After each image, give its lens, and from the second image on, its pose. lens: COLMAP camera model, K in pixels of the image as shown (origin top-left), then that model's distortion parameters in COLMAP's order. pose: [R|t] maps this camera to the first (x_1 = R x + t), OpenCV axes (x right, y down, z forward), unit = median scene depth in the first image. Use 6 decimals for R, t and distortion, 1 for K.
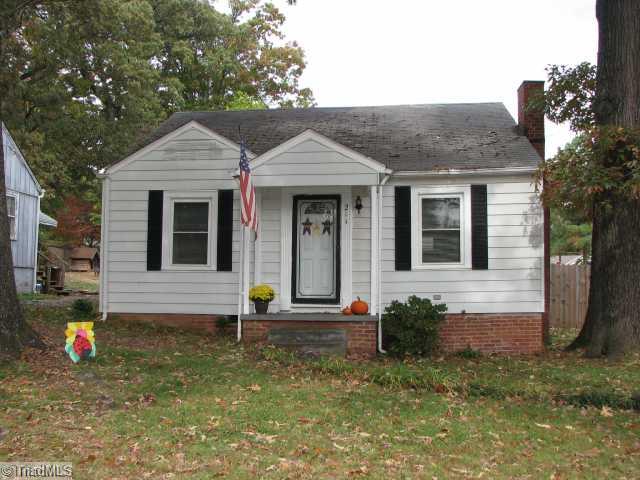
lens RADIAL K [[694.6, 0, 320.0], [0, 694.6, 240.0], [0, 0, 1]] dist [0.001649, 0.005364]
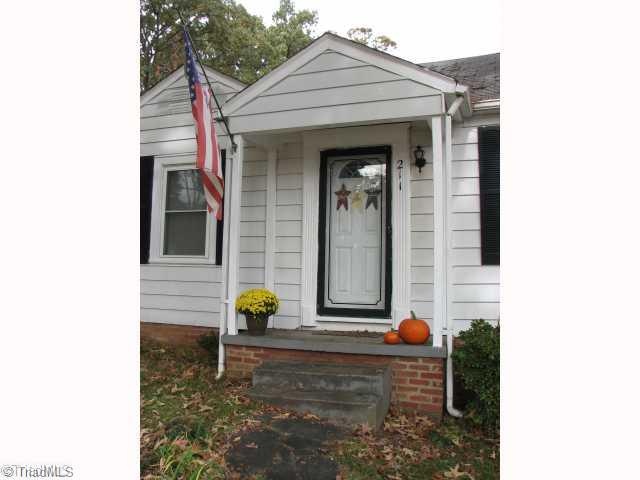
lens RADIAL K [[517.0, 0, 320.1], [0, 517.0, 218.4], [0, 0, 1]] dist [-0.107827, 0.001460]
pose [[0.972067, -0.019687, -0.233875, 0.076193], [0.010344, 0.999101, -0.041108, 0.020690], [0.234474, 0.037541, 0.971397, 0.532975]]
